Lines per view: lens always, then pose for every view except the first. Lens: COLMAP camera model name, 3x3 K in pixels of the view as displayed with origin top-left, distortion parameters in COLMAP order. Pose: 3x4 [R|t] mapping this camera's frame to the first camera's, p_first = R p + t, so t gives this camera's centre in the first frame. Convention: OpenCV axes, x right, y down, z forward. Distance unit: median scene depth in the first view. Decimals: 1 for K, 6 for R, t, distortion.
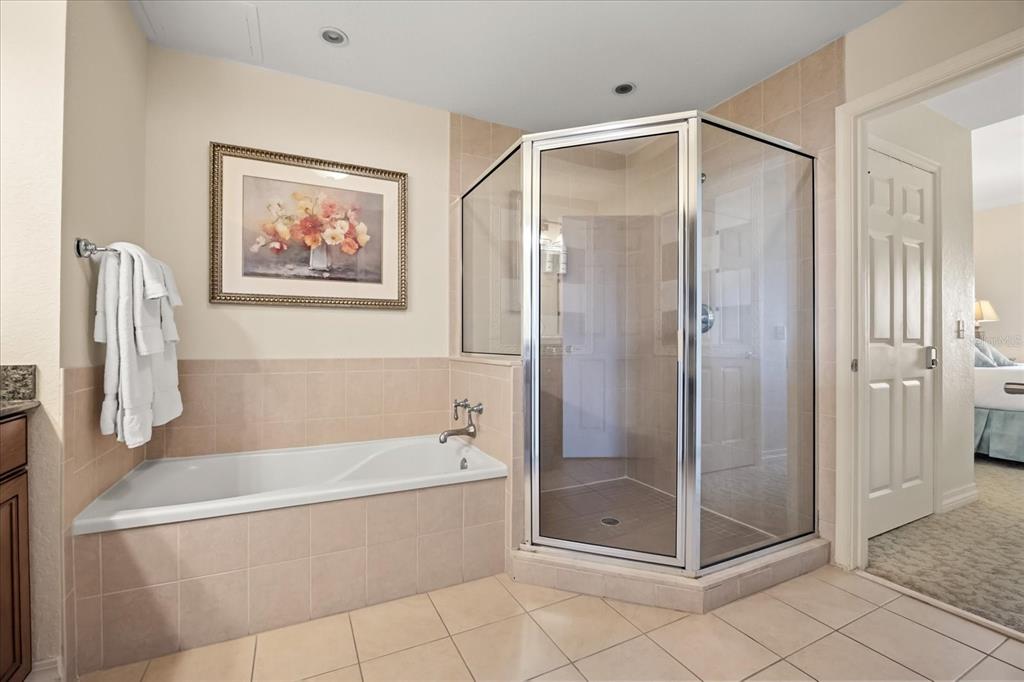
lens RADIAL K [[444.3, 0, 508.7], [0, 444.3, 343.0], [0, 0, 1]] dist [-0.000528, -0.000315]
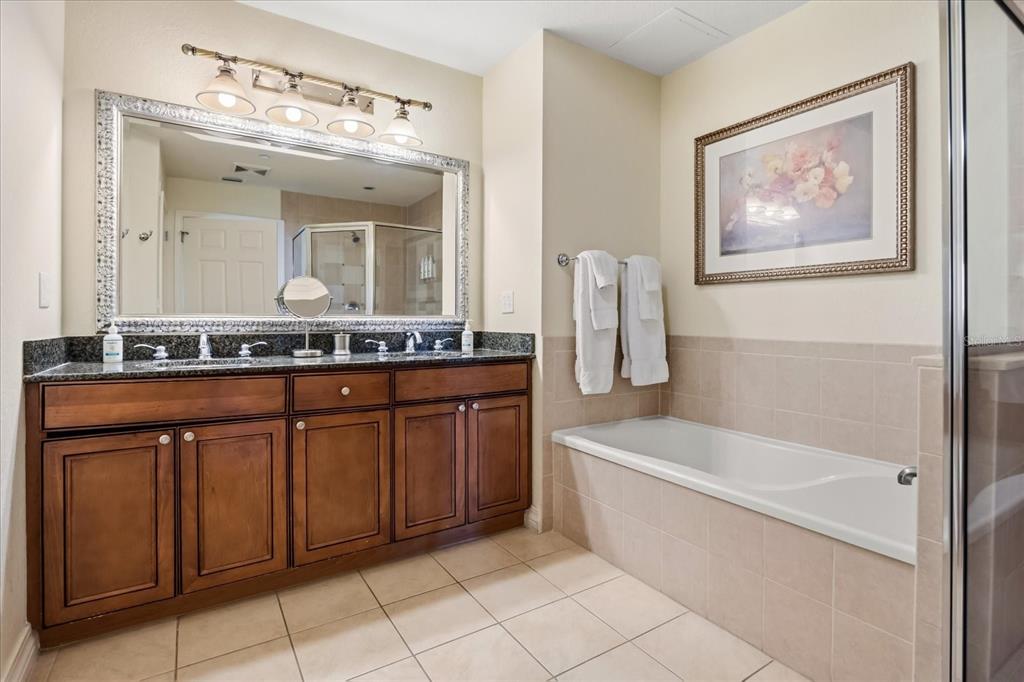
lens RADIAL K [[501.2, 0, 514.3], [0, 501.2, 319.3], [0, 0, 1]] dist [-0.001232, -0.000136]
pose [[0.129377, 0.002719, -0.991592, 0.485999], [-0.004034, 0.999989, 0.002216, -0.005316], [0.991587, 0.003713, 0.129386, 0.380772]]
